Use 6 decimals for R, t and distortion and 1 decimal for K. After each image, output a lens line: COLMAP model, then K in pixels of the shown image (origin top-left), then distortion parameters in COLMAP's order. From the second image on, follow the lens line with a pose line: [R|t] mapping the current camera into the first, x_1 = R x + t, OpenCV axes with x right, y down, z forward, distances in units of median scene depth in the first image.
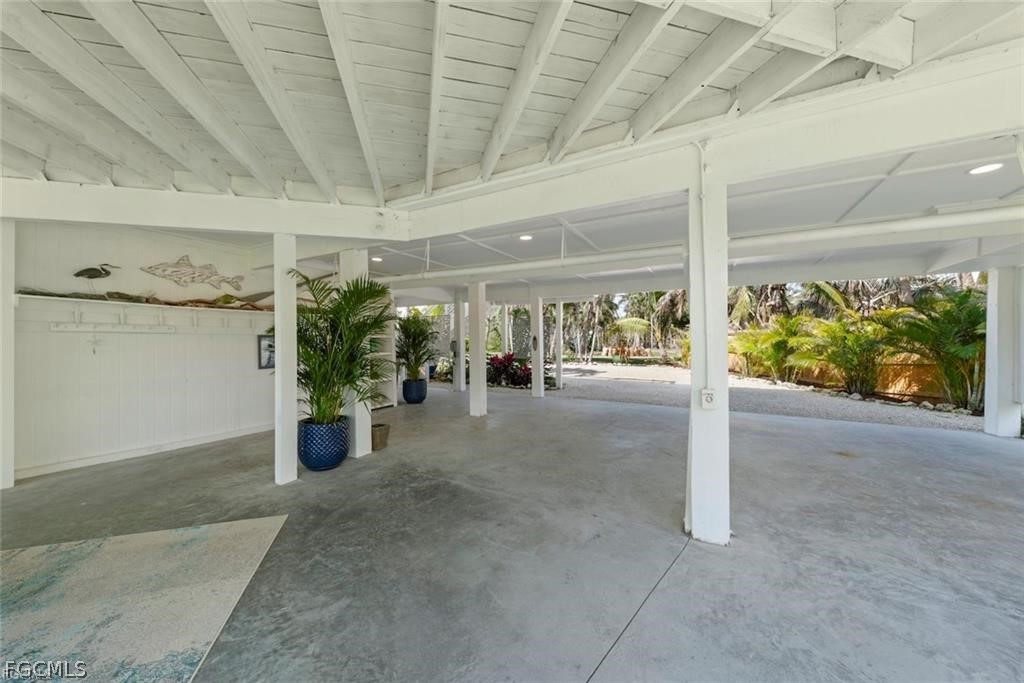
lens RADIAL K [[361.2, 0, 512.0], [0, 361.2, 341.5], [0, 0, 1]] dist [0.000357, 0.000104]
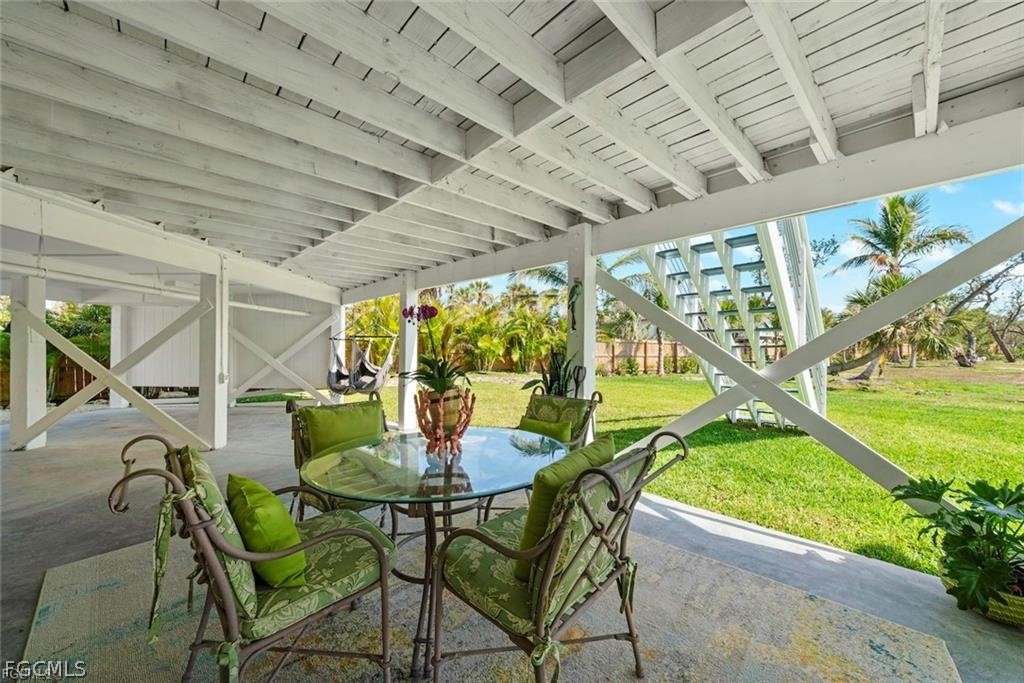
lens RADIAL K [[375.5, 0, 512.0], [0, 375.5, 341.5], [0, 0, 1]] dist [-0.001335, 0.000126]
pose [[-0.480601, 0.012967, 0.876844, -1.510816], [0.006726, 0.999916, -0.011100, -0.005344], [-0.876914, 0.000563, -0.480648, 0.406932]]
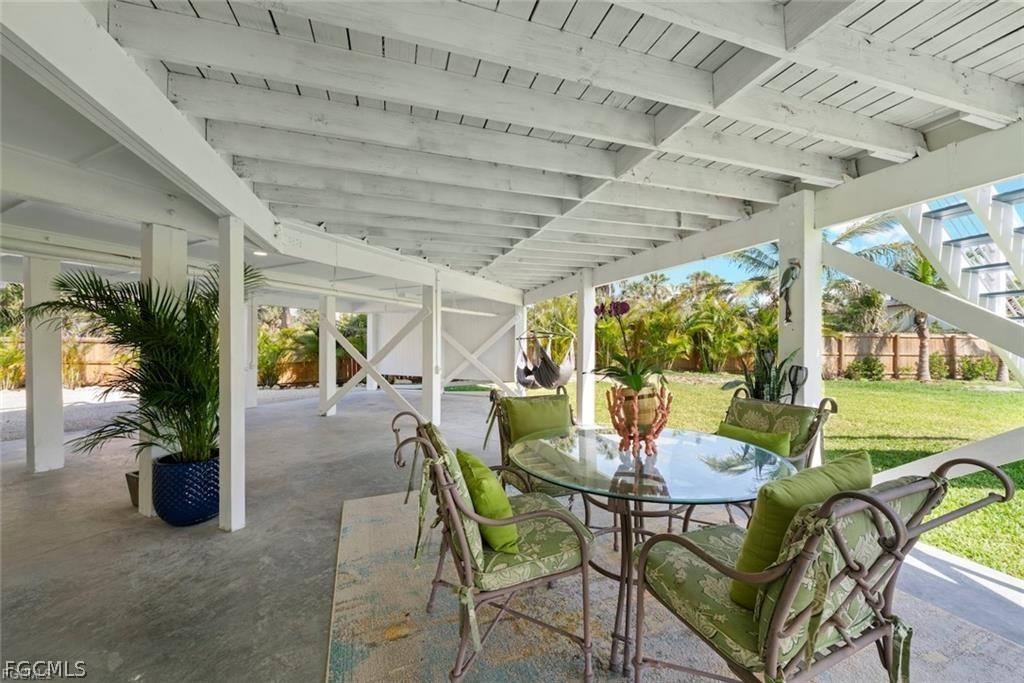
lens RADIAL K [[379.4, 0, 513.4], [0, 379.4, 338.6], [0, 0, 1]] dist [0.000614, -0.000035]
pose [[-0.056243, 0.015106, 0.998303, -1.511715], [0.012104, 0.999822, -0.014447, -0.005233], [-0.998344, 0.011271, -0.056416, 0.435206]]
